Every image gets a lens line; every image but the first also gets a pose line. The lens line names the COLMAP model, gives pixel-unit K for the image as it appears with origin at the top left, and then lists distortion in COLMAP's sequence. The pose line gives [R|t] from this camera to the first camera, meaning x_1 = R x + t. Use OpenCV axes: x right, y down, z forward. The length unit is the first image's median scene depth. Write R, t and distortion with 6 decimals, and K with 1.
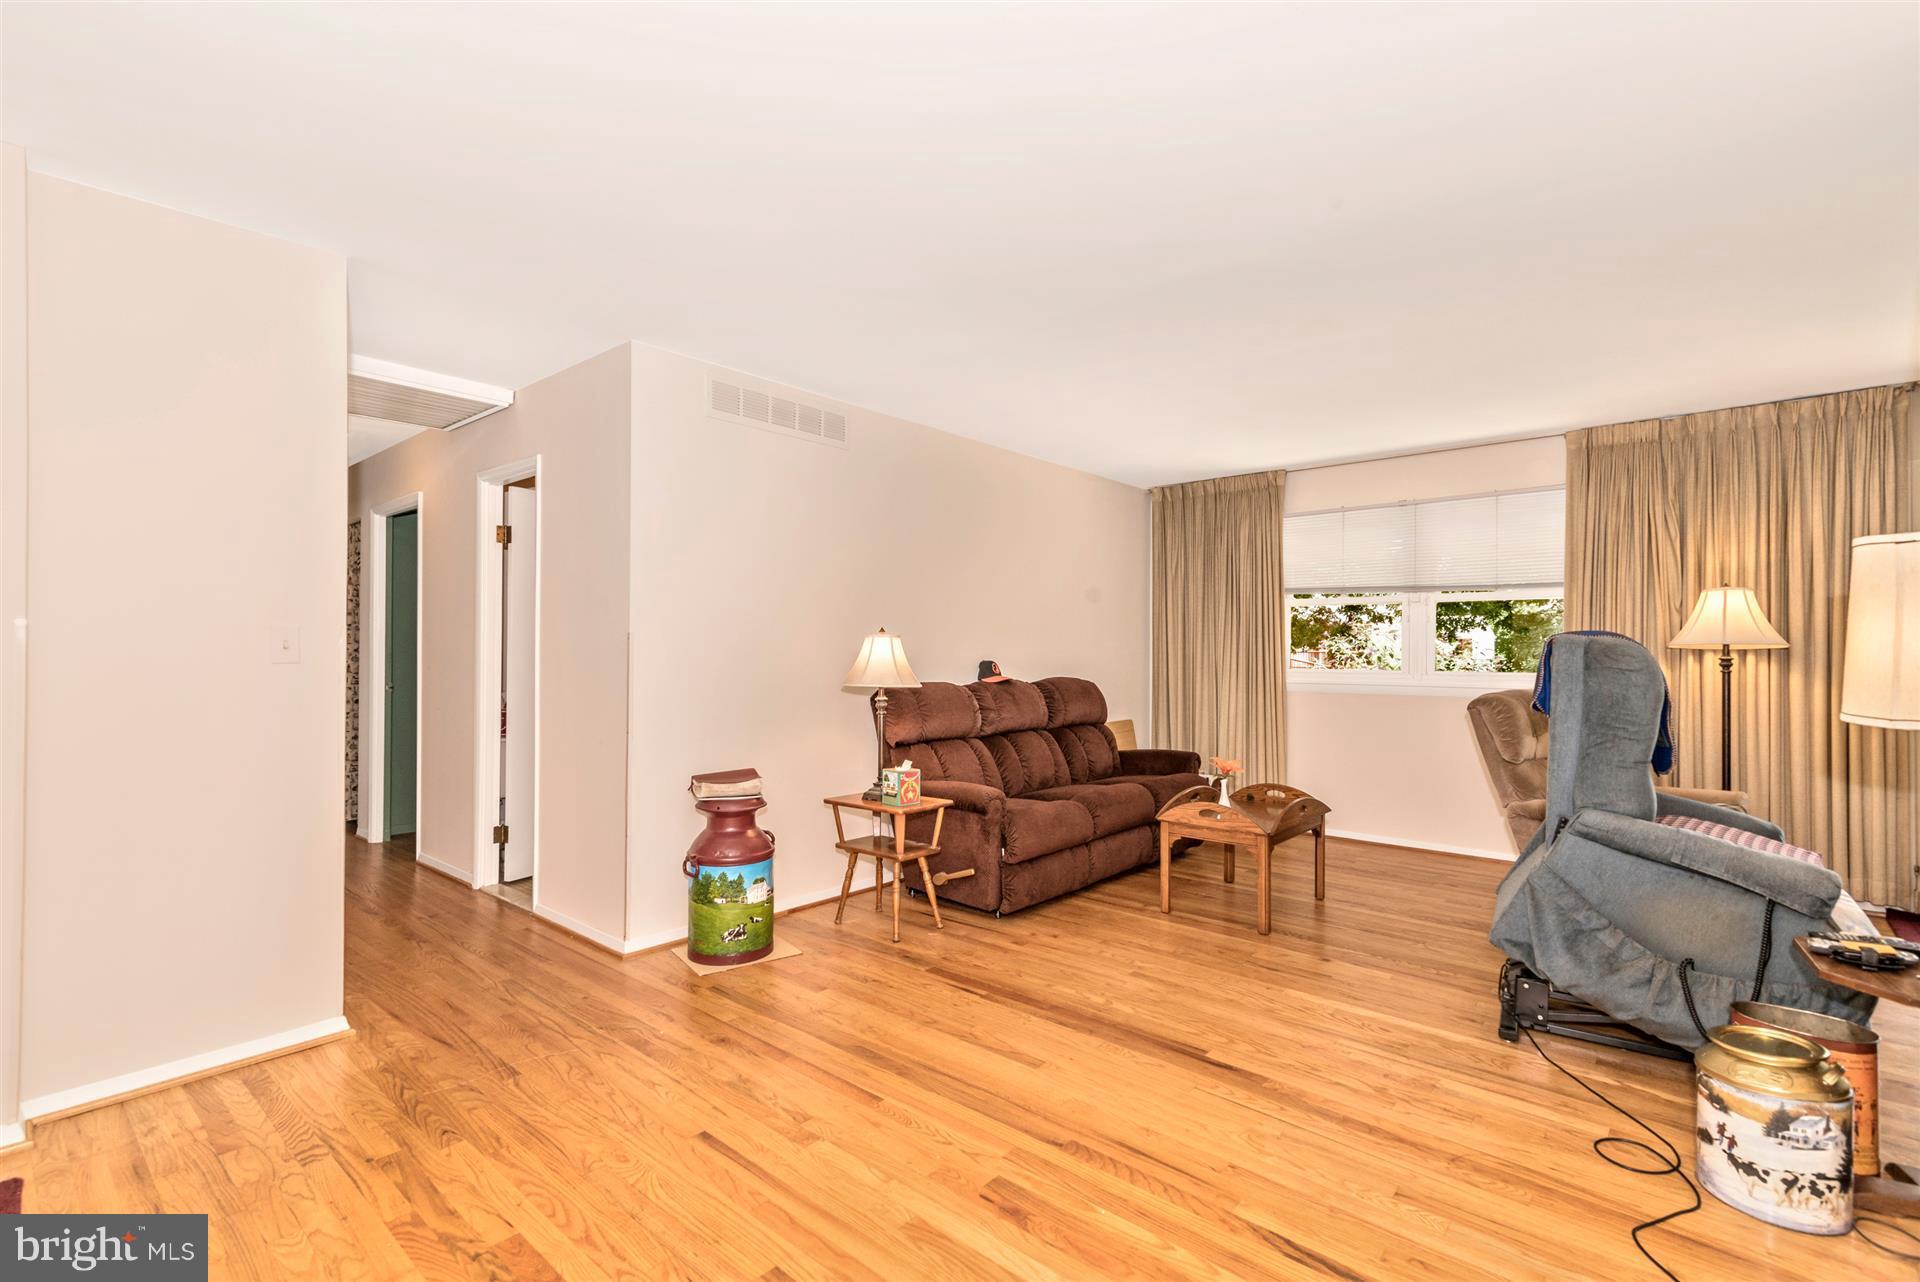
lens RADIAL K [[882.0, 0, 963.7], [0, 882.0, 642.1], [0, 0, 1]] dist [0.011445, -0.000005]
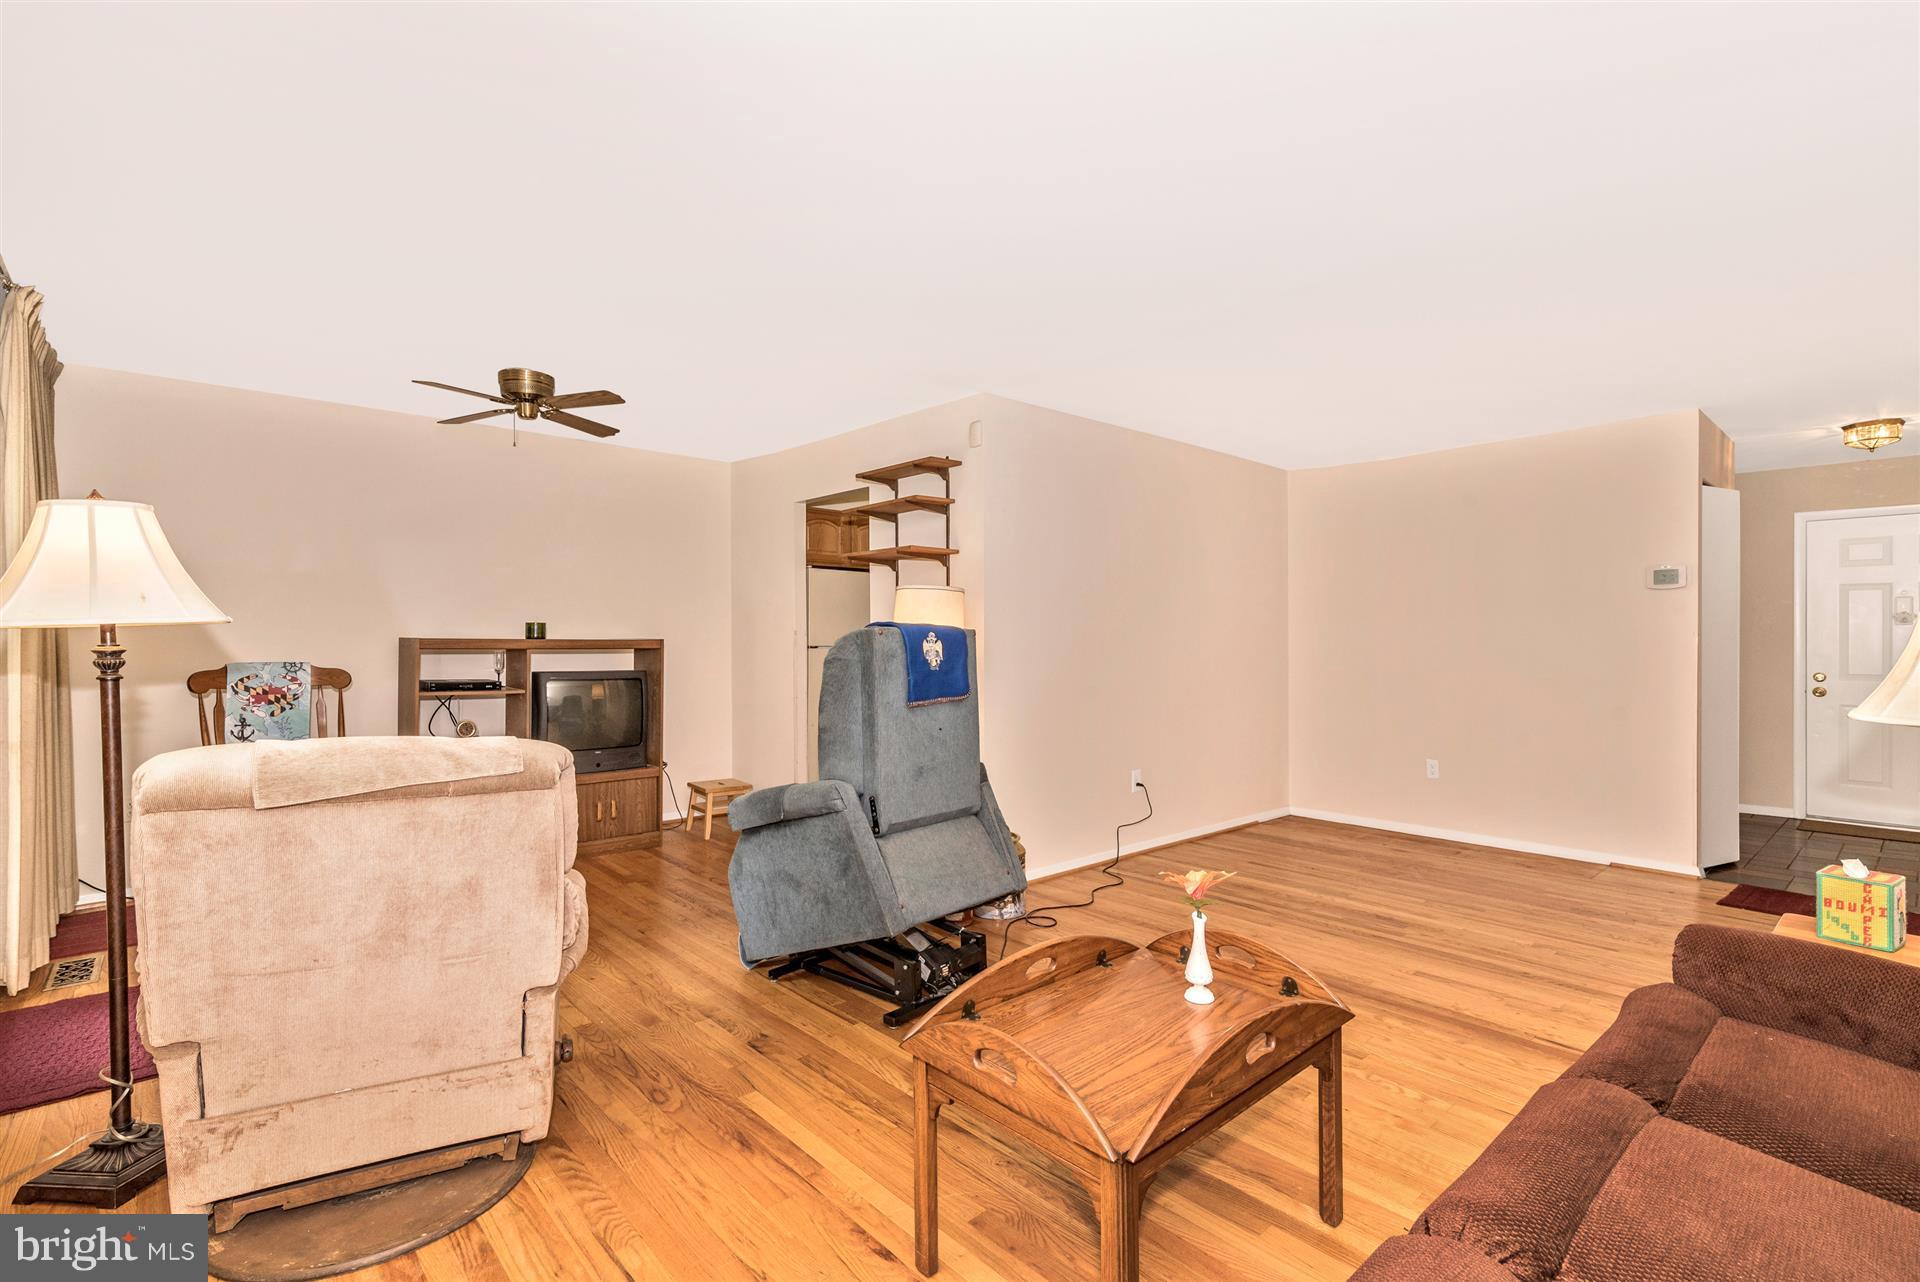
lens RADIAL K [[882.0, 0, 962.7], [0, 882.0, 648.8], [0, 0, 1]] dist [0.011445, -0.000005]
pose [[-0.992468, -0.007634, 0.122264, 0.393162], [-0.008156, 0.999960, -0.003771, 0.017277], [-0.122230, -0.004740, -0.992490, 1.587534]]
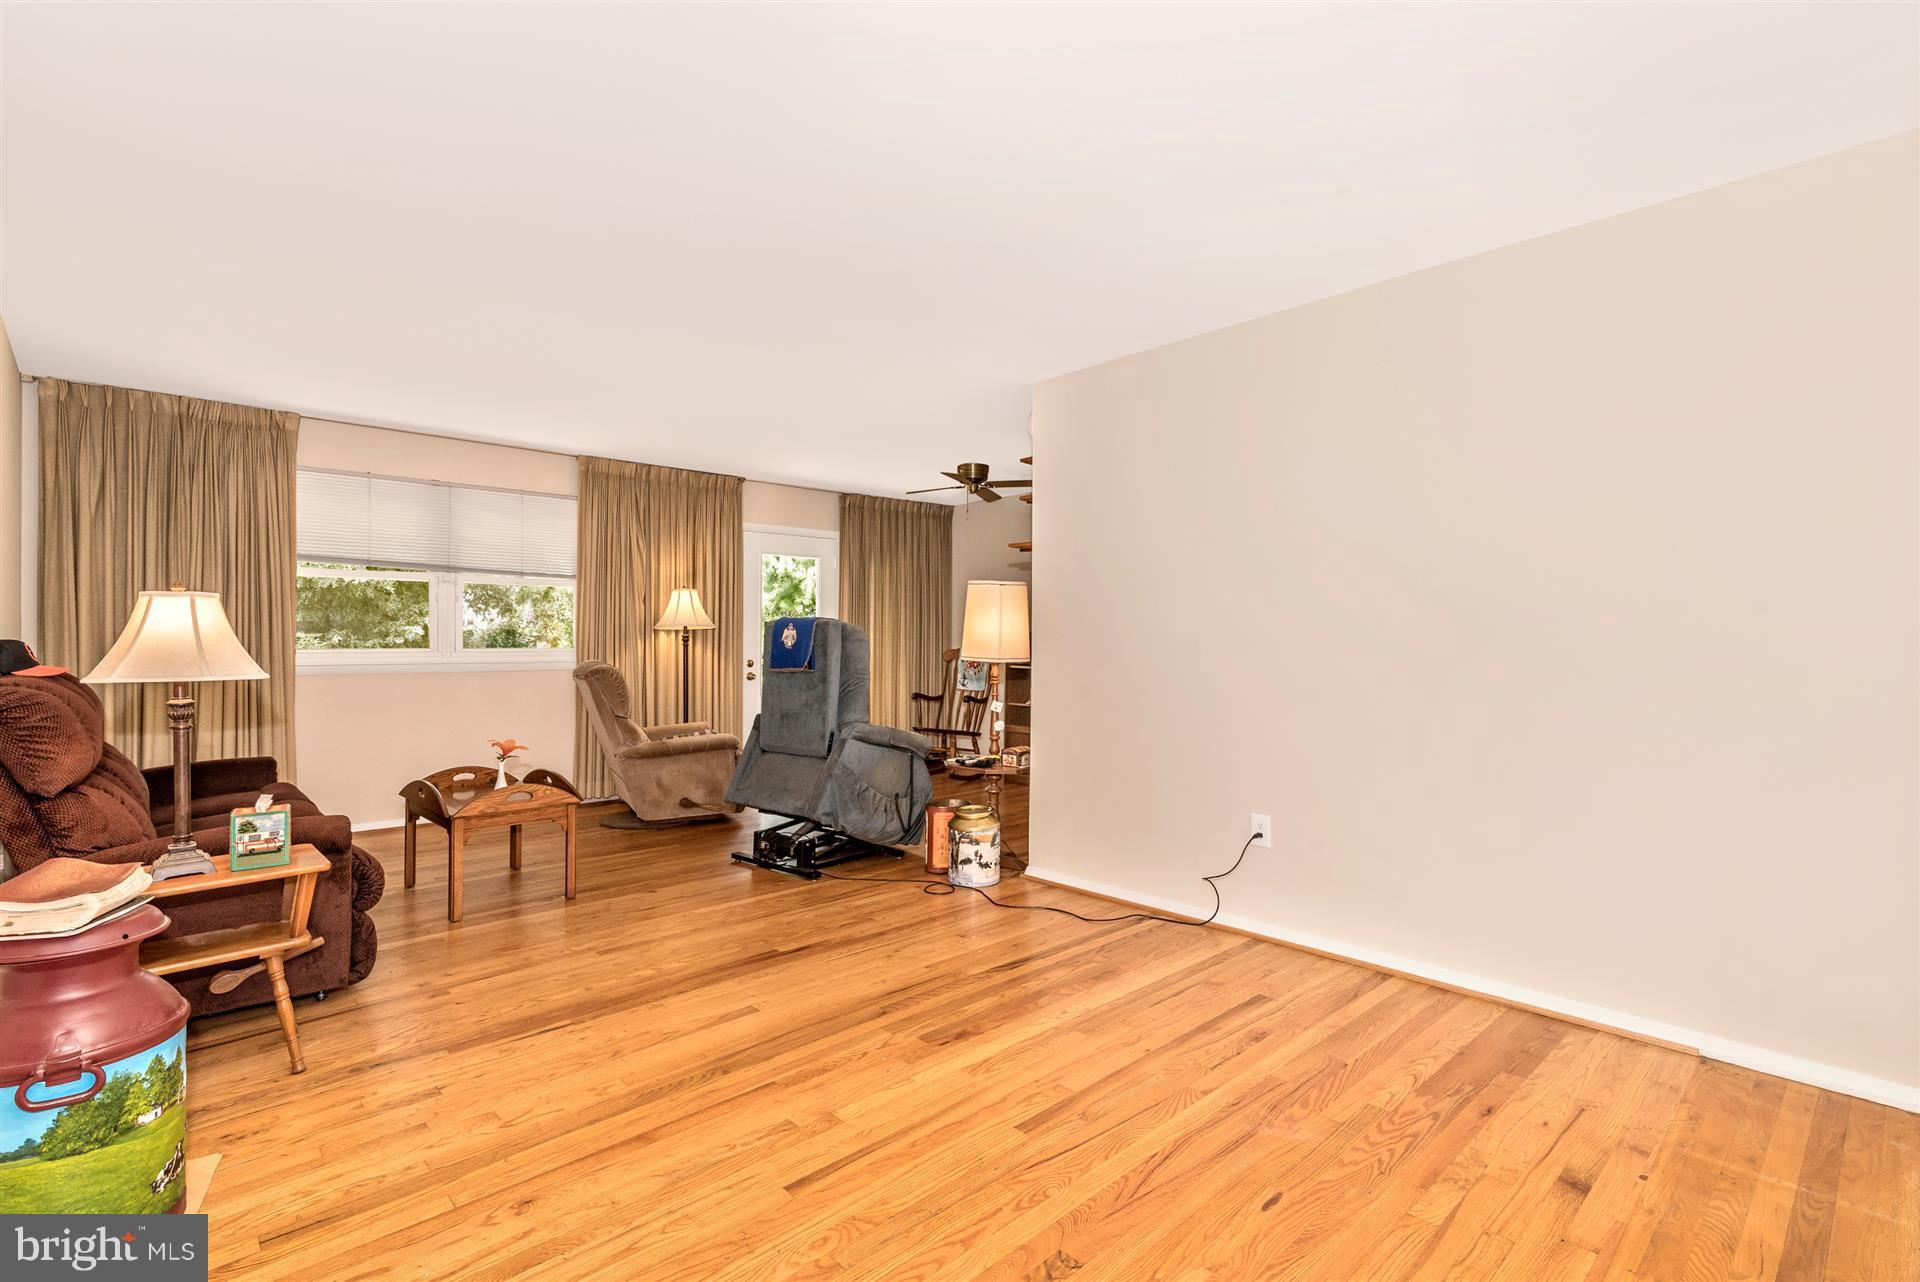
lens RADIAL K [[882.0, 0, 960.2], [0, 882.0, 629.5], [0, 0, 1]] dist [0.011445, -0.000005]
pose [[0.092116, 0.007430, 0.995721, -0.659075], [-0.013343, 0.999892, -0.006227, 0.012297], [-0.995659, -0.012712, 0.092205, 0.444975]]
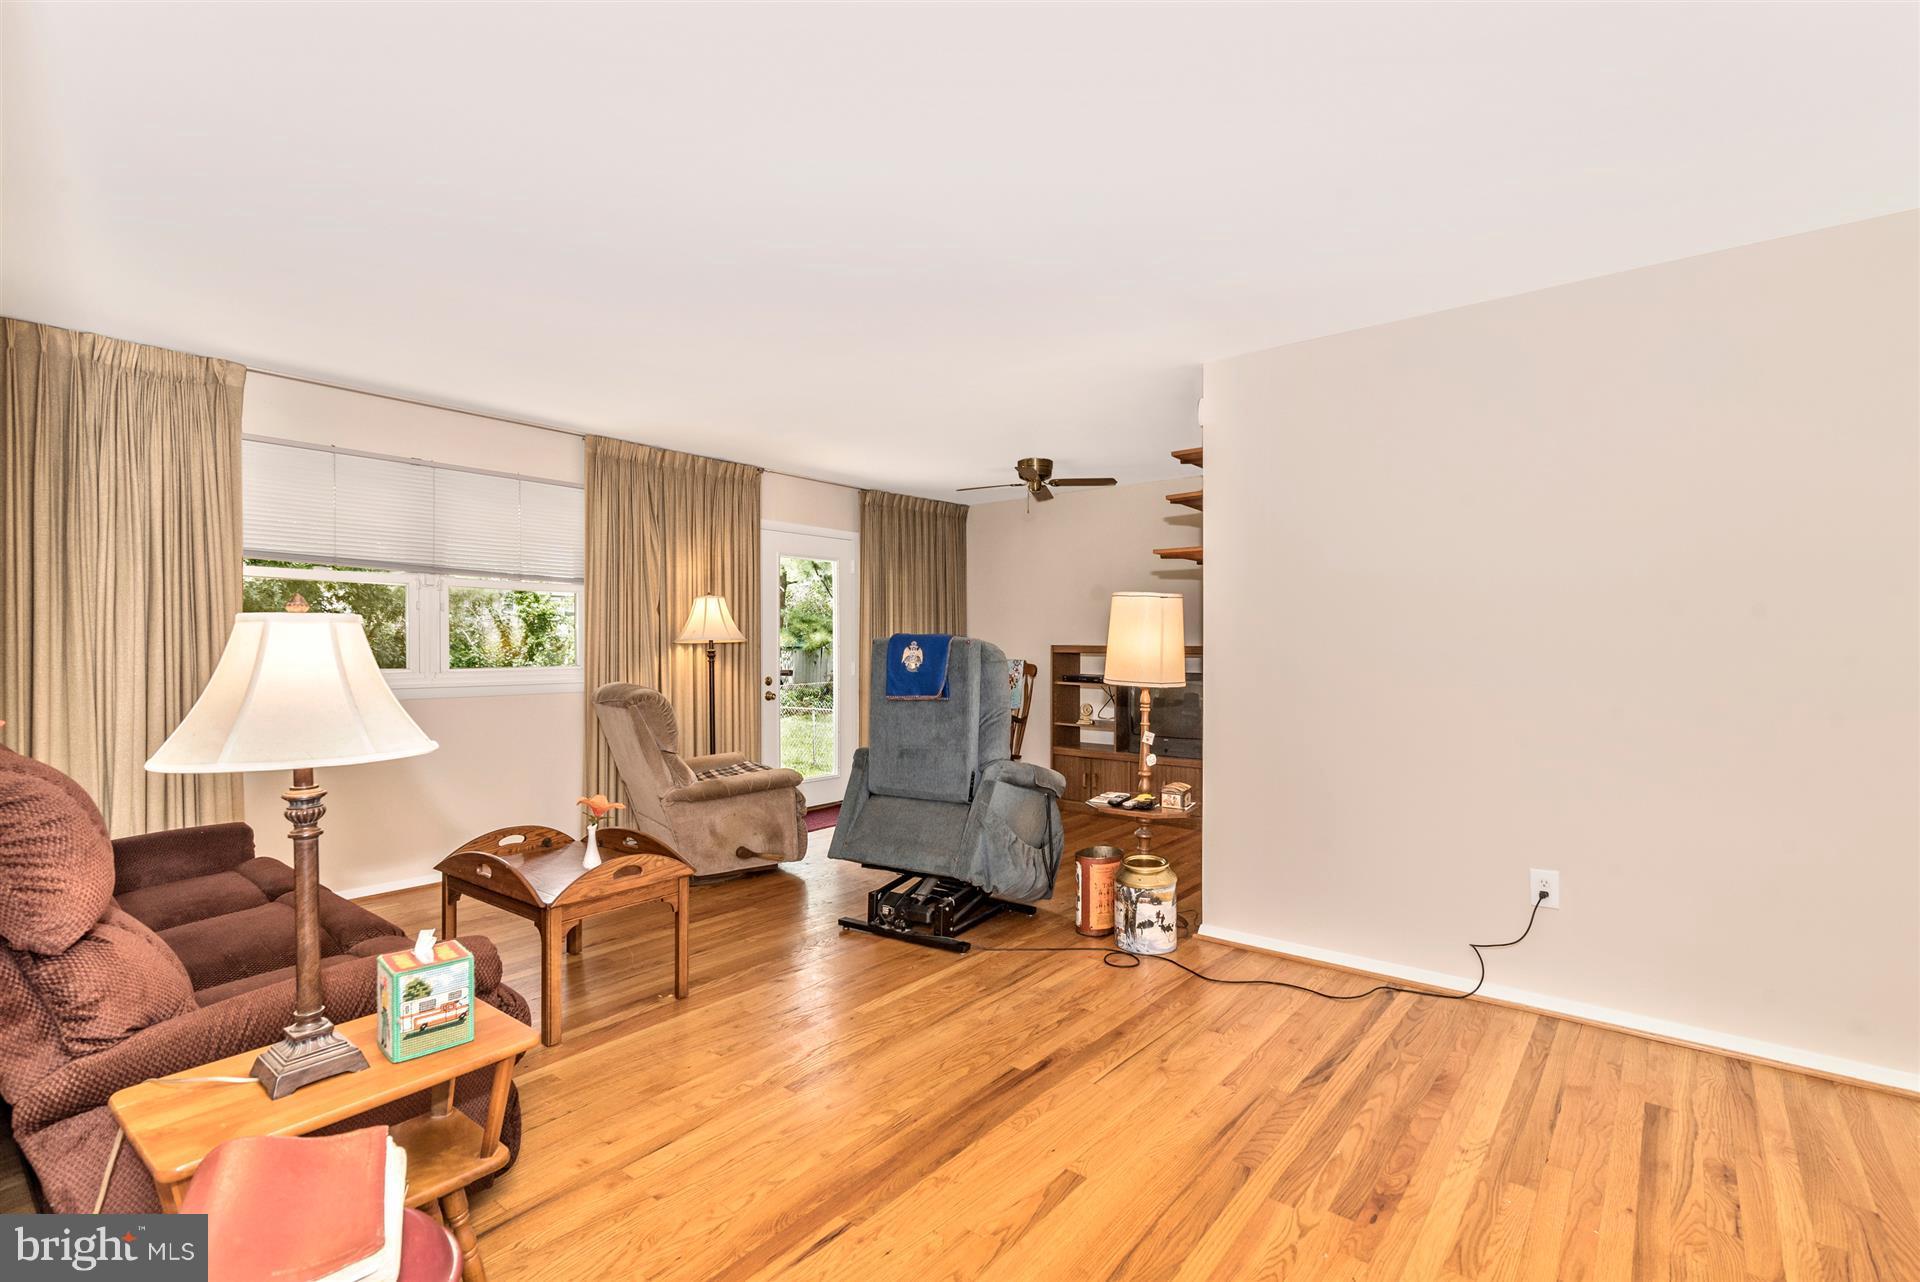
lens RADIAL K [[882.0, 0, 958.2], [0, 882.0, 641.5], [0, 0, 1]] dist [0.011445, -0.000005]
pose [[-0.042530, -0.002979, 0.999091, -0.482696], [-0.015044, 0.999884, 0.002341, -0.003699], [-0.998982, -0.014931, -0.042570, 0.779106]]
